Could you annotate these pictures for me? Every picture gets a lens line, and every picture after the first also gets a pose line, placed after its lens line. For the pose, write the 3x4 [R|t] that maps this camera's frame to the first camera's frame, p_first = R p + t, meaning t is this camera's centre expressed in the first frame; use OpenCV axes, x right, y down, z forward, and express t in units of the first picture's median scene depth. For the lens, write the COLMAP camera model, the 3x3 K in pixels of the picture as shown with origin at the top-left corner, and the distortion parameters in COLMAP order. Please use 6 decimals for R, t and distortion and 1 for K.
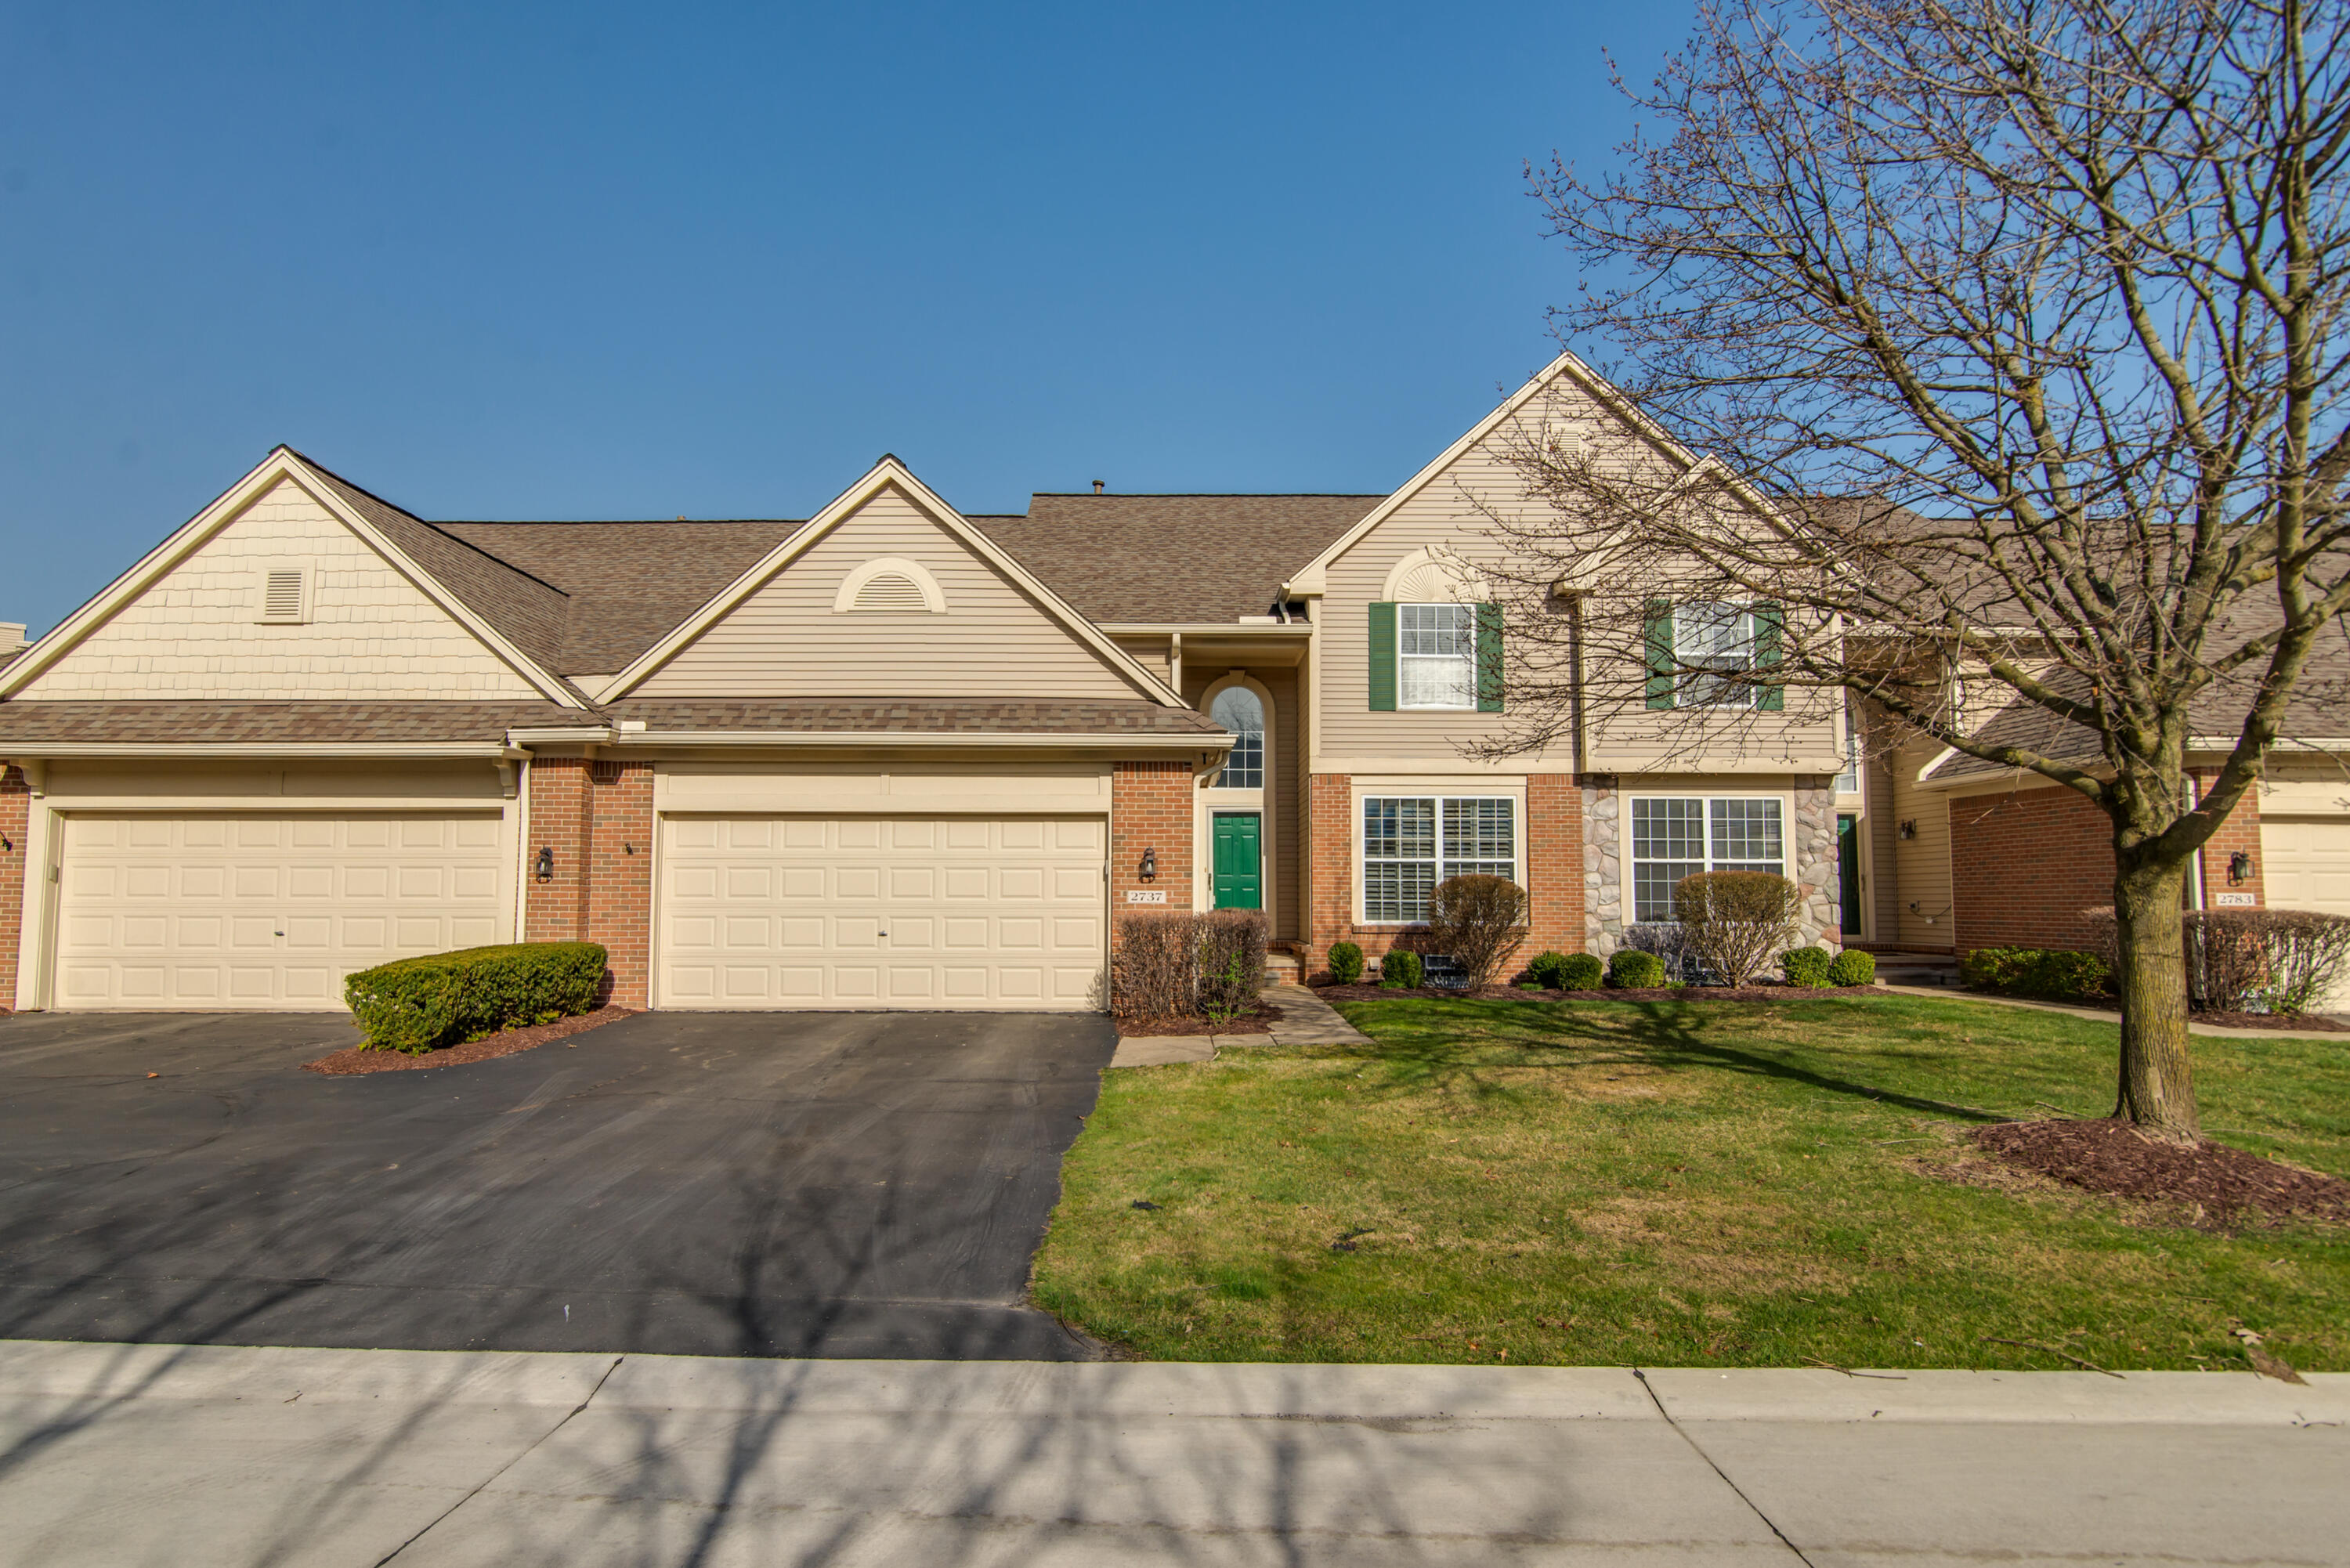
lens RADIAL K [[1211.3, 0, 1162.9], [0, 1211.3, 809.5], [0, 0, 1]] dist [-0.001827, -0.002017]
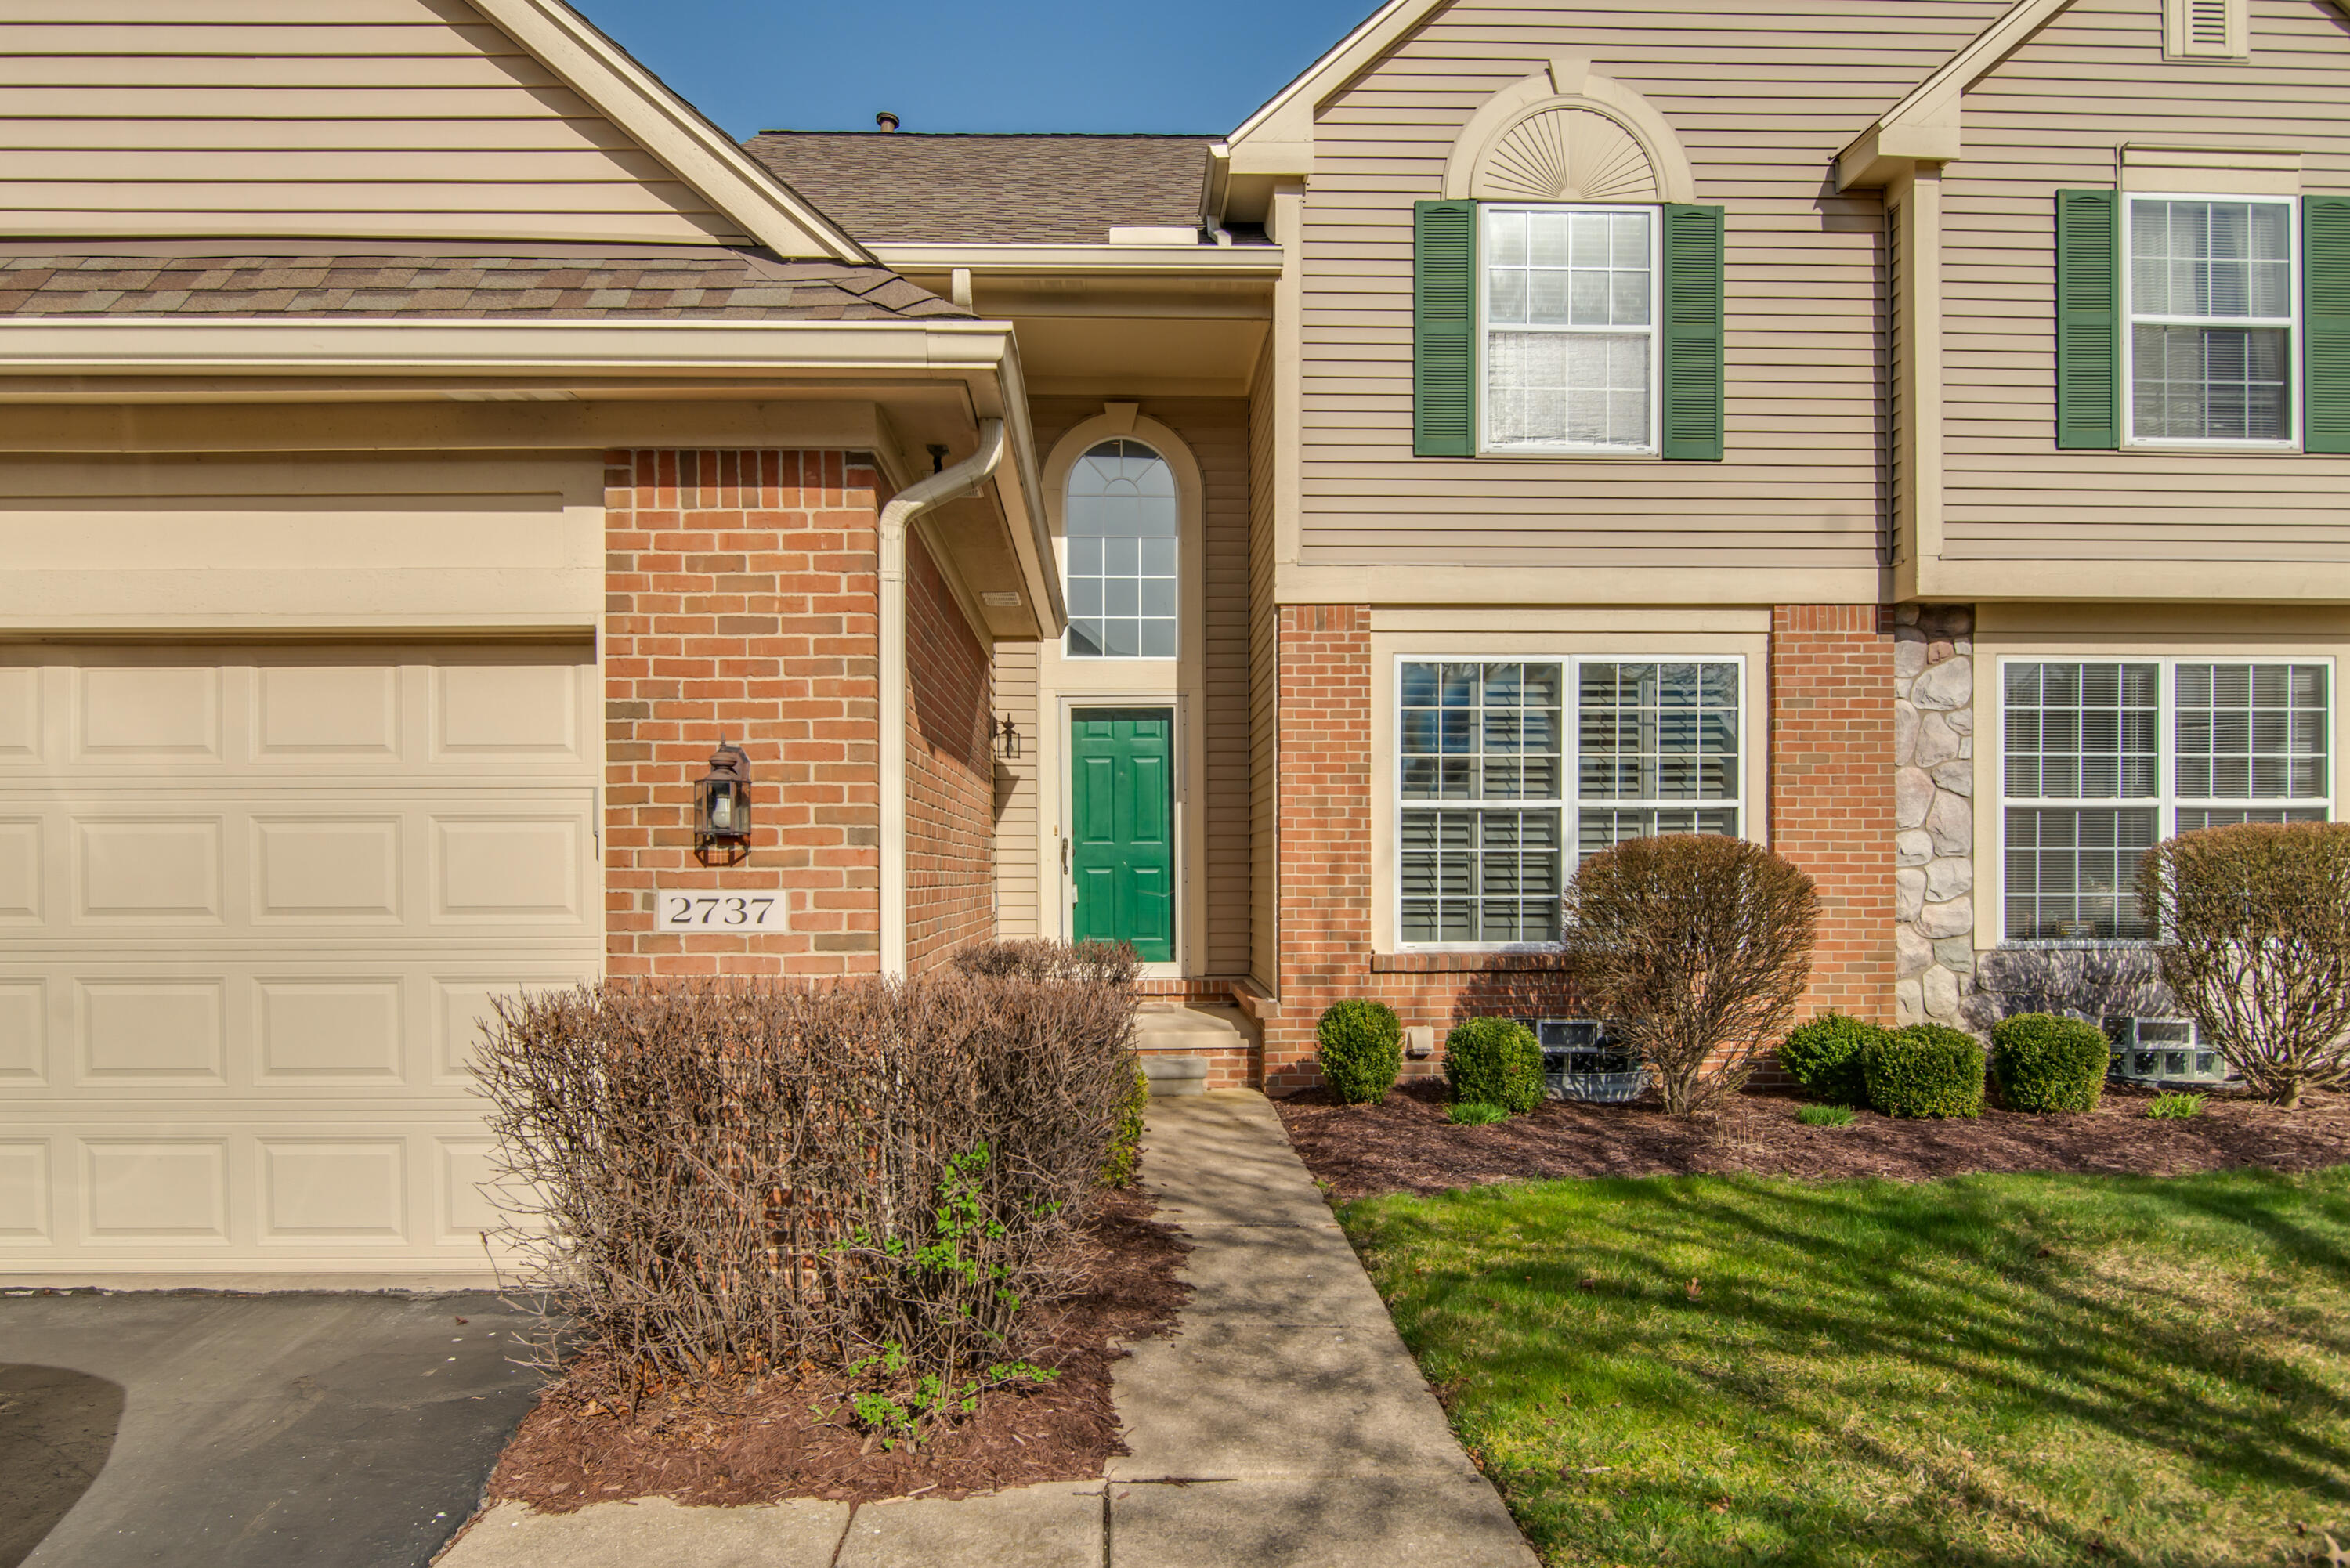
lens RADIAL K [[1516.3, 0, 1163.8], [0, 1516.3, 877.7], [0, 0, 1]] dist [-0.006408, -0.004201]
pose [[0.998951, -0.006705, 0.045295, 0.057165], [0.003268, 0.997138, 0.075529, 0.026721], [-0.045672, -0.075302, 0.996114, 0.462201]]
